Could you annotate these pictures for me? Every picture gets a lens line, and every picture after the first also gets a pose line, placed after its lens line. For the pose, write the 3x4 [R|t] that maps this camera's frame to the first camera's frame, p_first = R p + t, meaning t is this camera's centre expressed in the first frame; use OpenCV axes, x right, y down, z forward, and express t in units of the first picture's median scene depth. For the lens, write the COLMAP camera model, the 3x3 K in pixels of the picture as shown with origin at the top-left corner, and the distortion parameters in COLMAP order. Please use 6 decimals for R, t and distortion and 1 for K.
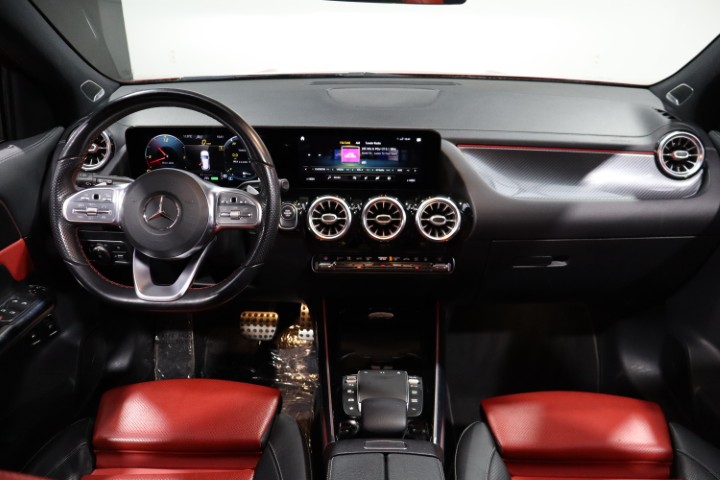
lens RADIAL K [[609.0, 0, 360.0], [0, 609.0, 240.0], [0, 0, 1]] dist [-0.003135, 0.000102]
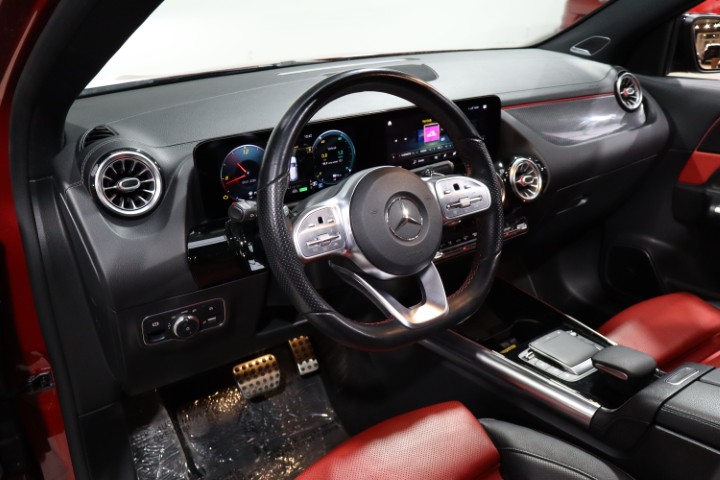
lens RADIAL K [[639.6, 0, 360.0], [0, 639.6, 240.0], [0, 0, 1]] dist [0.041729, -0.003611]
pose [[0.793605, -0.244724, 0.557047, -0.682258], [0.261943, 0.963775, 0.050229, -0.059937], [-0.549160, 0.106052, 0.828961, 0.263848]]
